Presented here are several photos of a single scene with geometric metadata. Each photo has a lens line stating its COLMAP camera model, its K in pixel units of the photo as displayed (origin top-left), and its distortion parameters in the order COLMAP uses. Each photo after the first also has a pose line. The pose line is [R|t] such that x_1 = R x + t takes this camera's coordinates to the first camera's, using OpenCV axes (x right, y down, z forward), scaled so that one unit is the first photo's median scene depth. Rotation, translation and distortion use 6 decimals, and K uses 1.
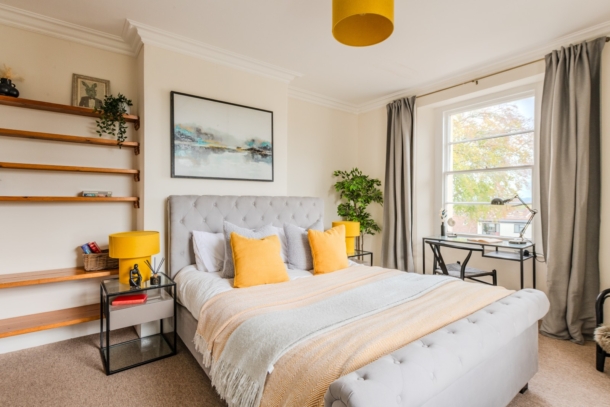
lens RADIAL K [[311.9, 0, 303.2], [0, 311.9, 205.1], [0, 0, 1]] dist [0.019323, 0.000596]
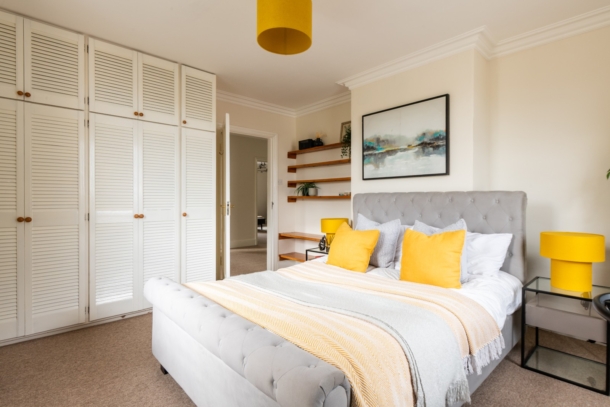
lens RADIAL K [[311.9, 0, 304.2], [0, 311.9, 203.6], [0, 0, 1]] dist [0.019323, 0.000596]
pose [[0.088360, 0.012402, -0.996011, 0.777593], [-0.002834, 0.999922, 0.012199, -0.004551], [0.996085, 0.001745, 0.088388, 0.555522]]
